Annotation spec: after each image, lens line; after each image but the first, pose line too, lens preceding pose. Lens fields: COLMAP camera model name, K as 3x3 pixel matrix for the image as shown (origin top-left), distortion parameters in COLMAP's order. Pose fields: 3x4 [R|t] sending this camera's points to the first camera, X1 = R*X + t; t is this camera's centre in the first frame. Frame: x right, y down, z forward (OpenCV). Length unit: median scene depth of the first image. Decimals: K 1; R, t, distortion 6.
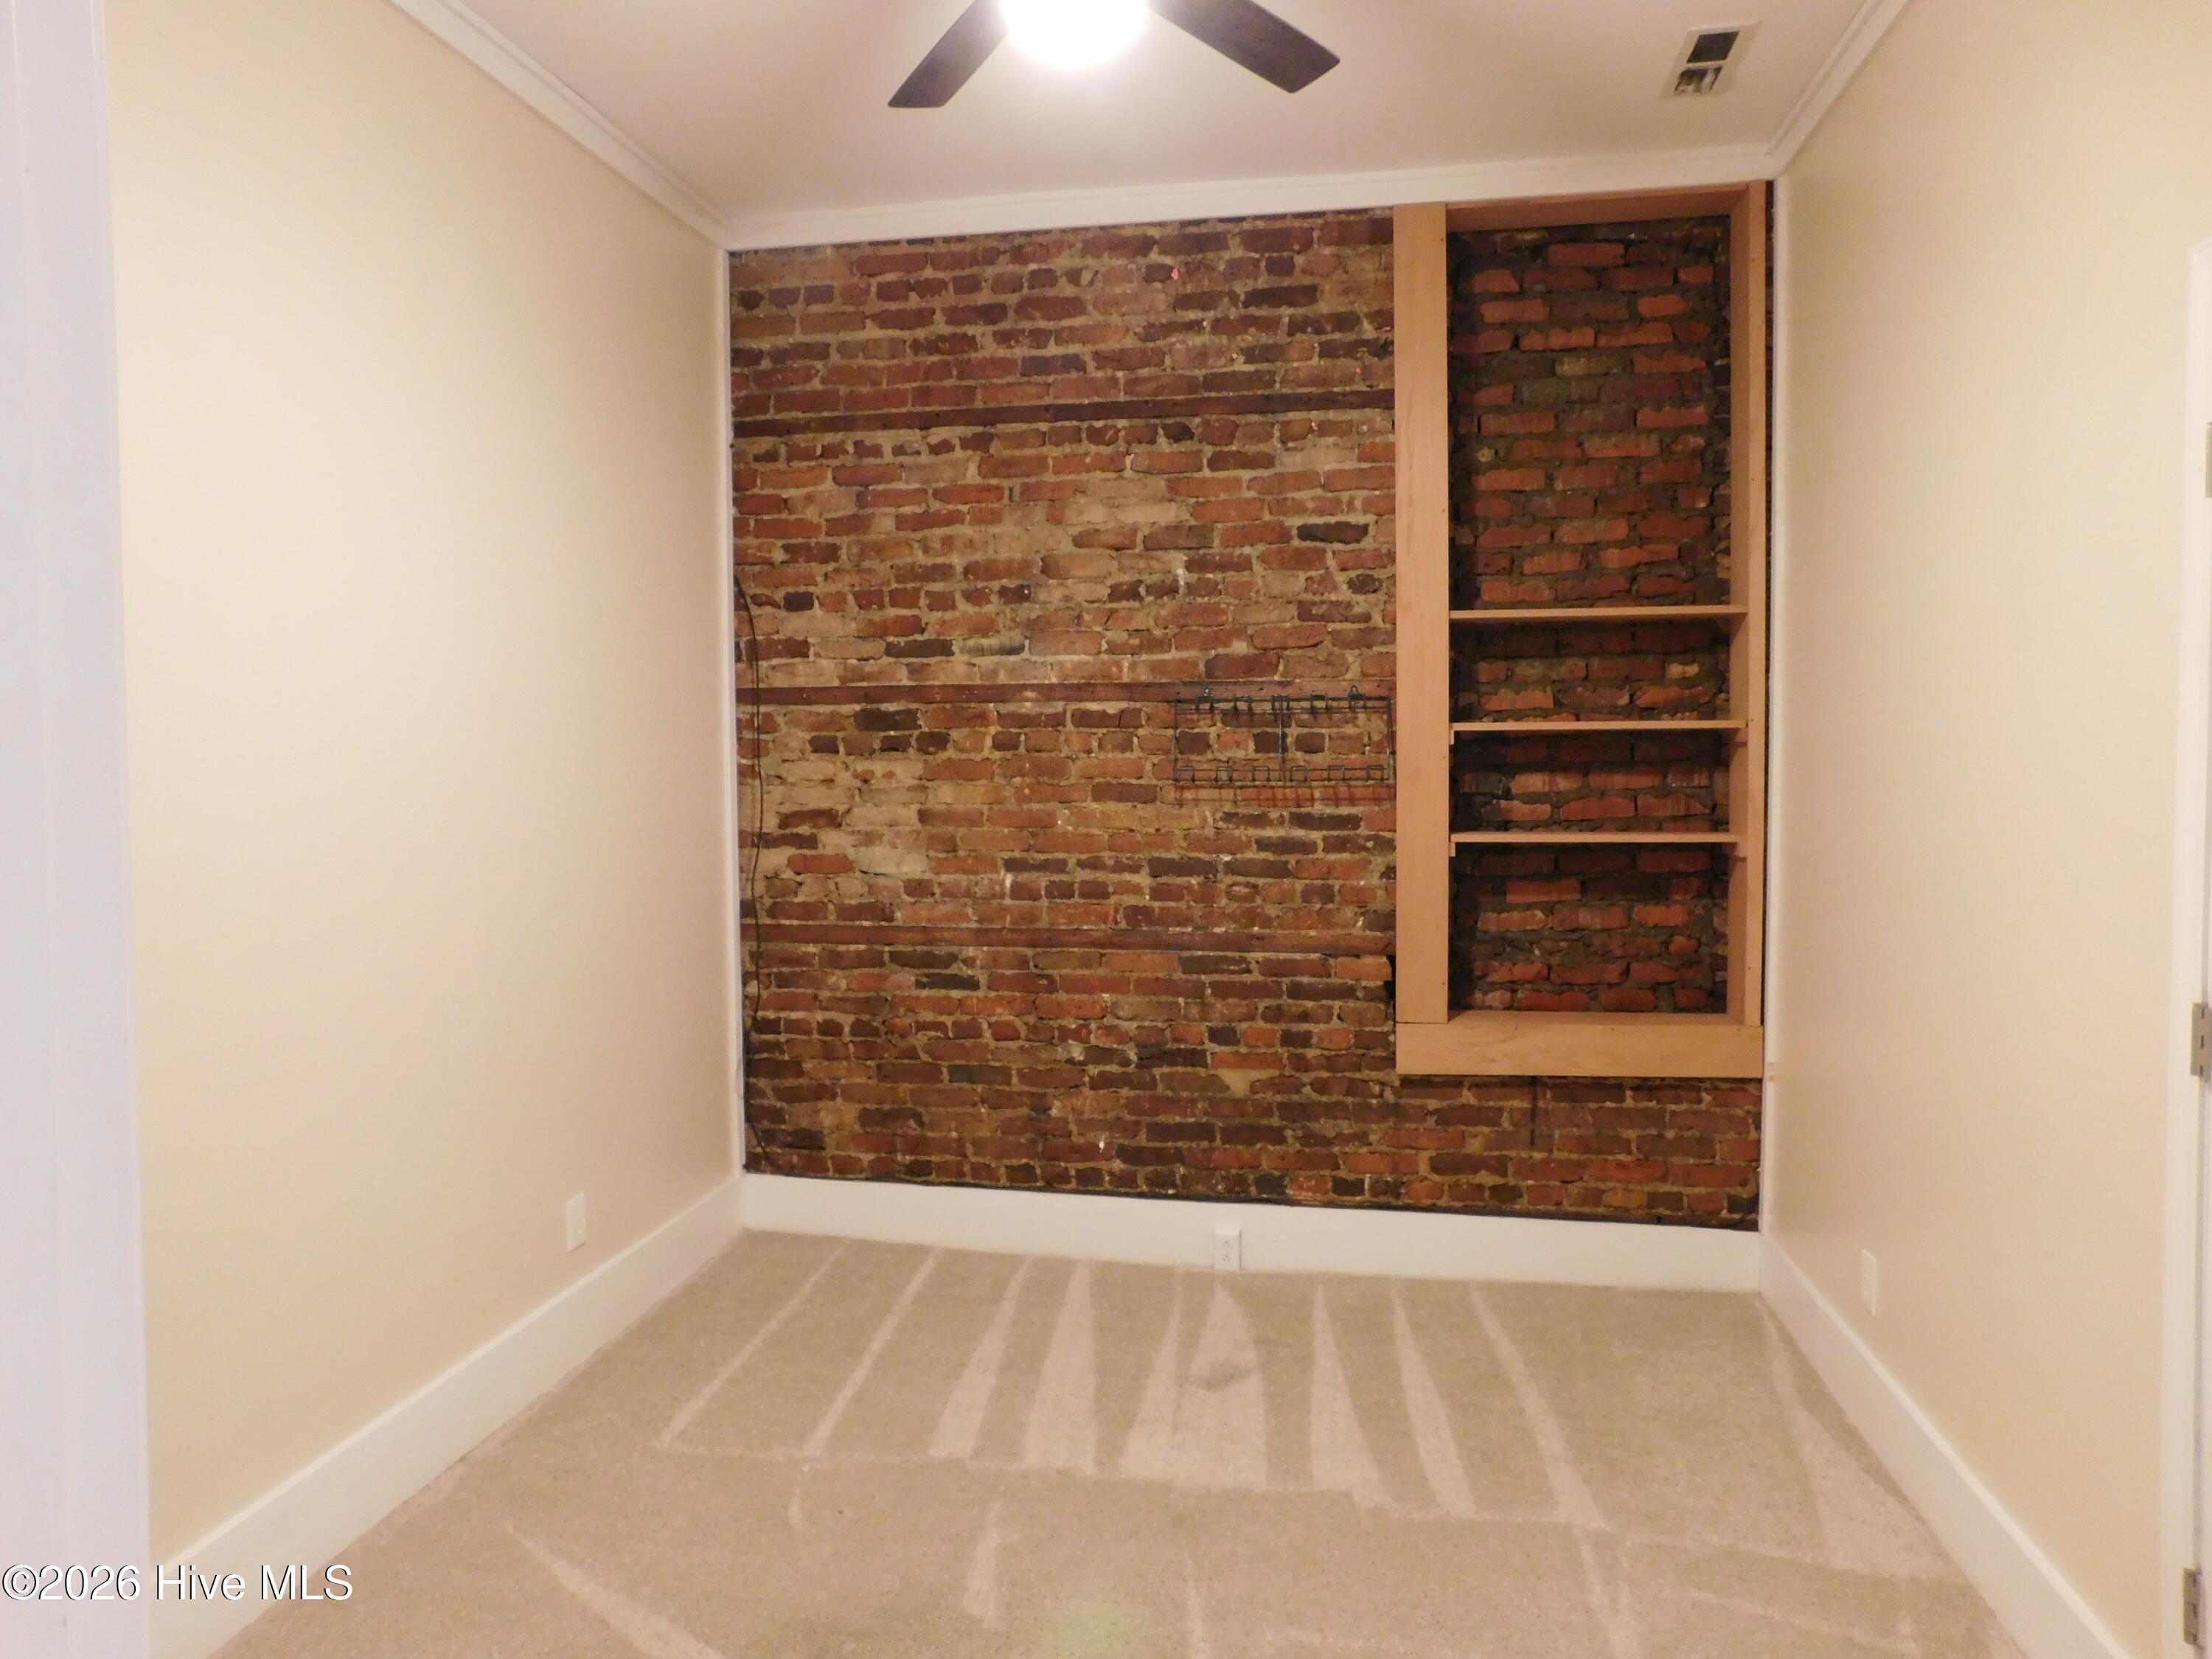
lens RADIAL K [[1452.2, 0, 1099.2], [0, 1452.2, 819.3], [0, 0, 1]] dist [-0.079825, 0.060121]
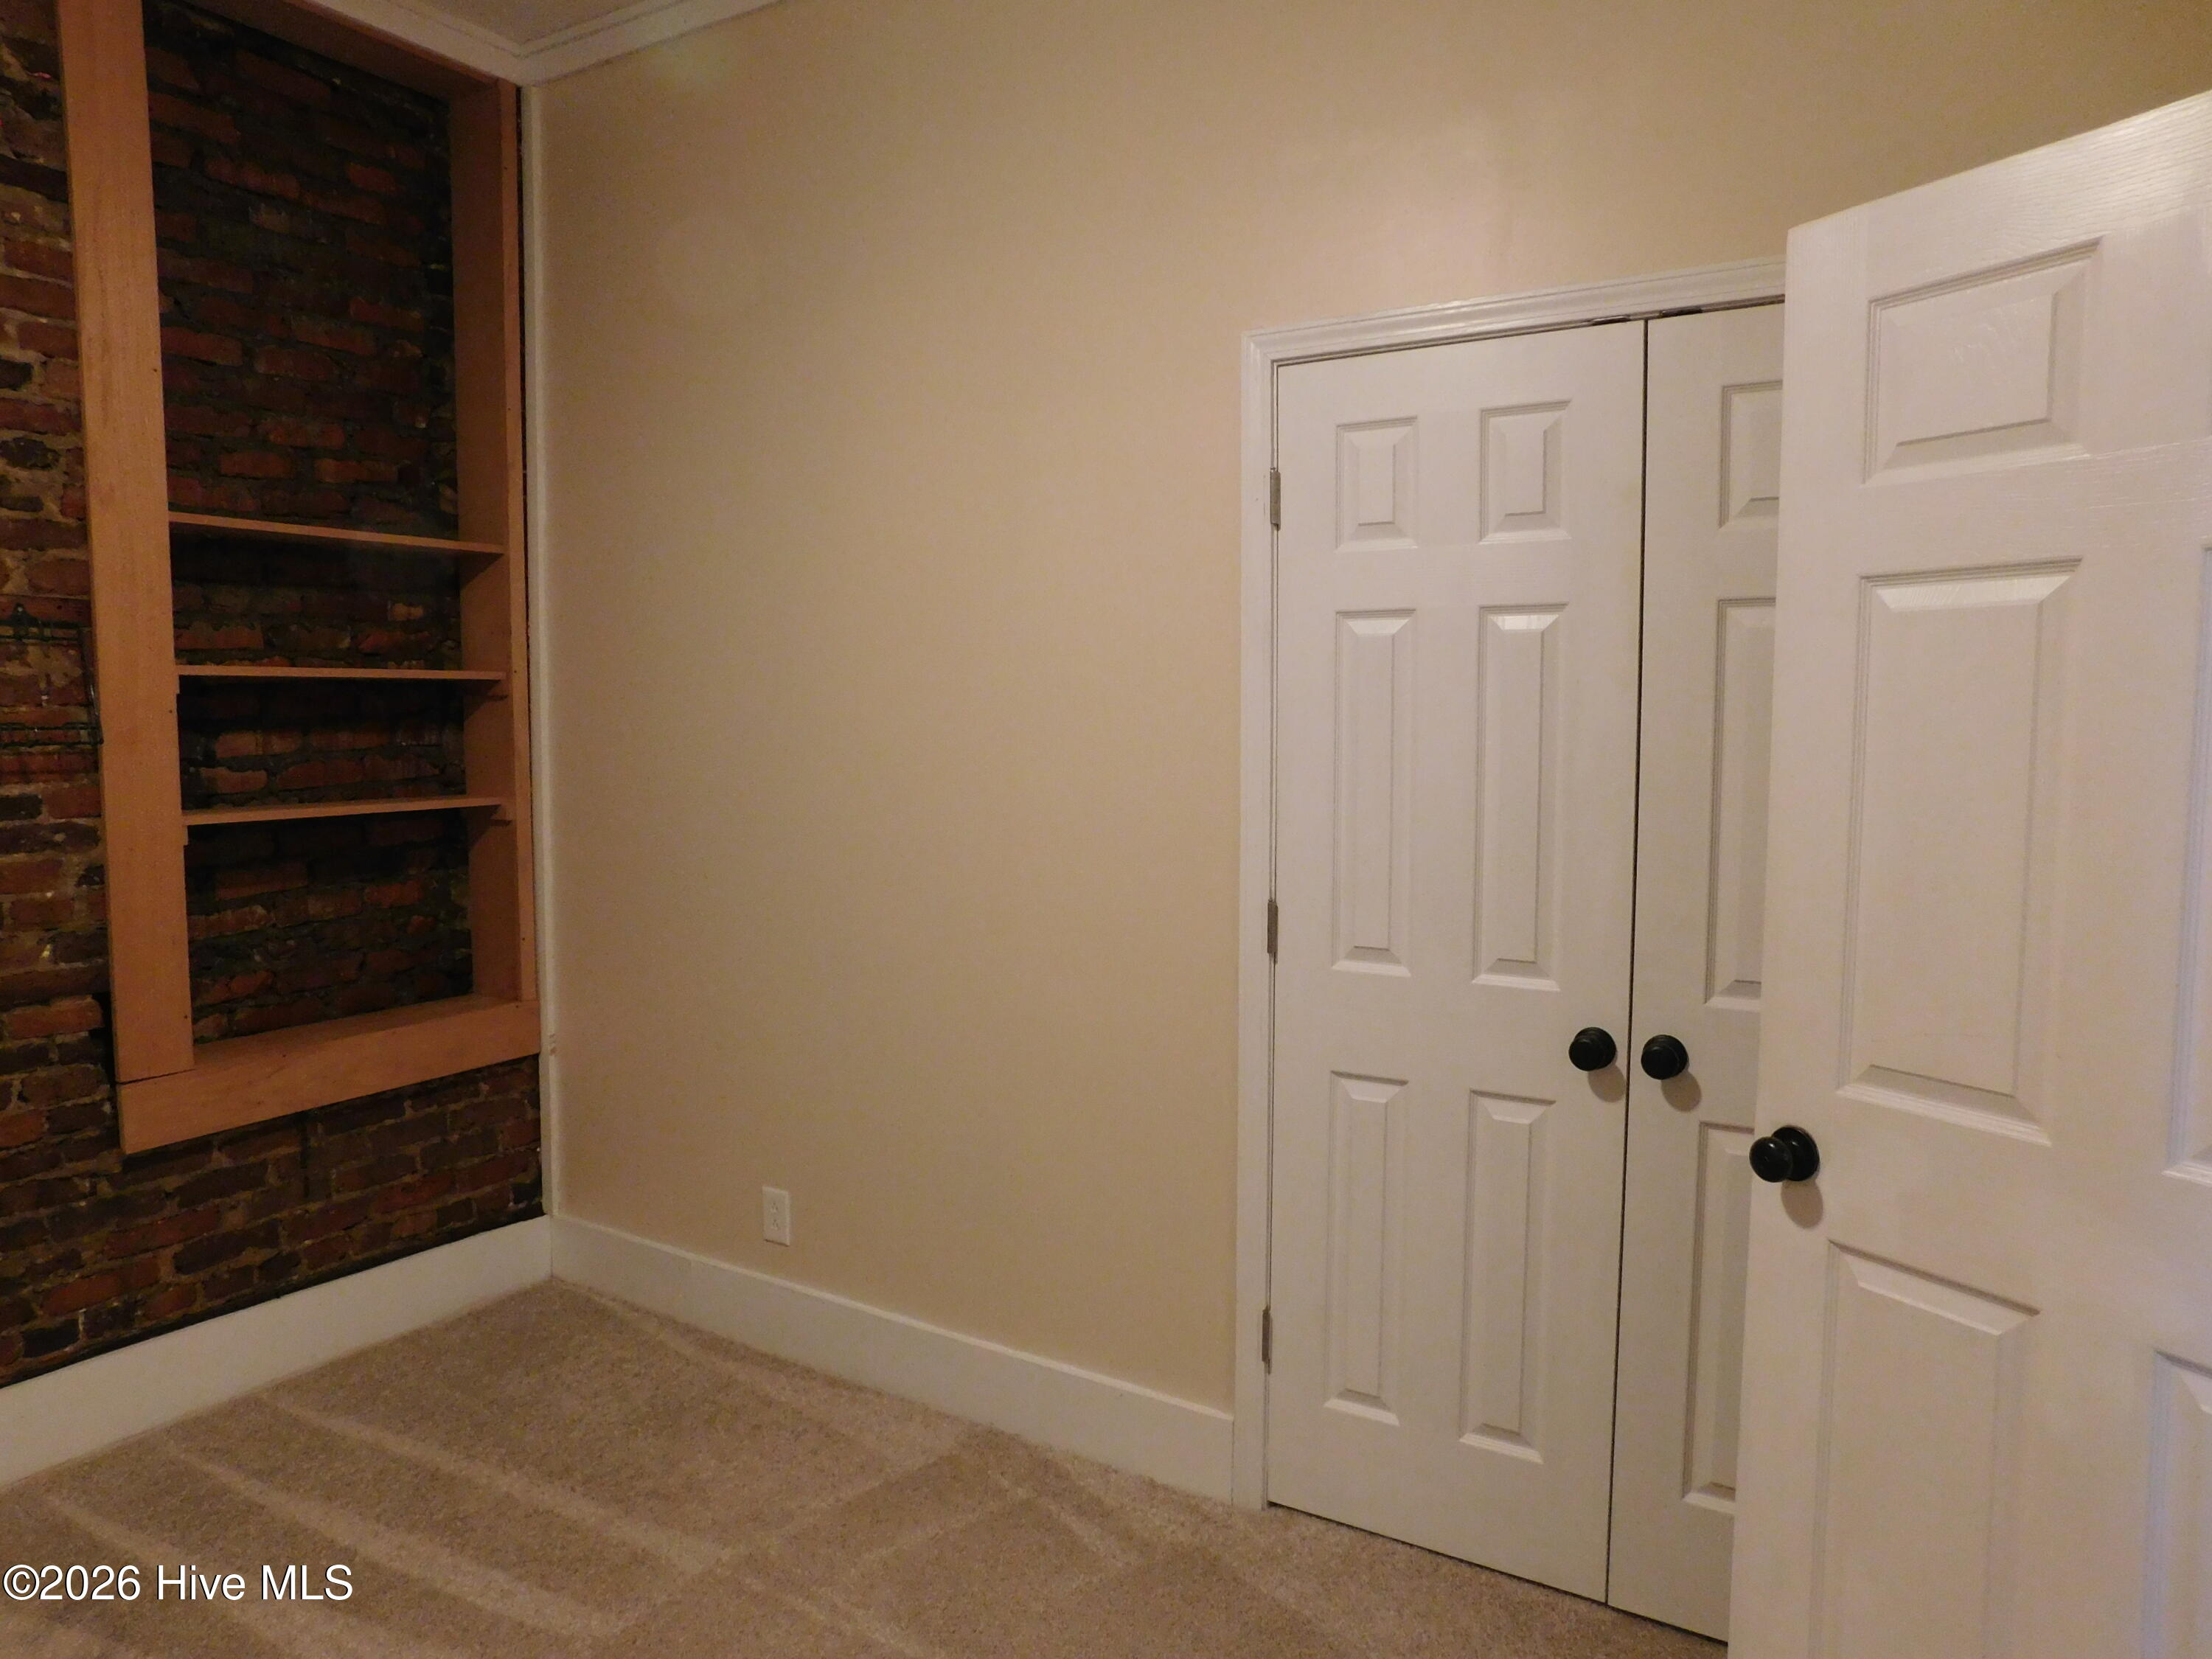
lens RADIAL K [[1452.2, 0, 1101.2], [0, 1452.2, 819.8], [0, 0, 1]] dist [-0.079825, 0.060121]
pose [[0.364853, -0.064058, 0.928859, -0.257464], [0.030179, 0.997920, 0.056967, -0.014501], [-0.930576, 0.007247, 0.366027, 0.292893]]
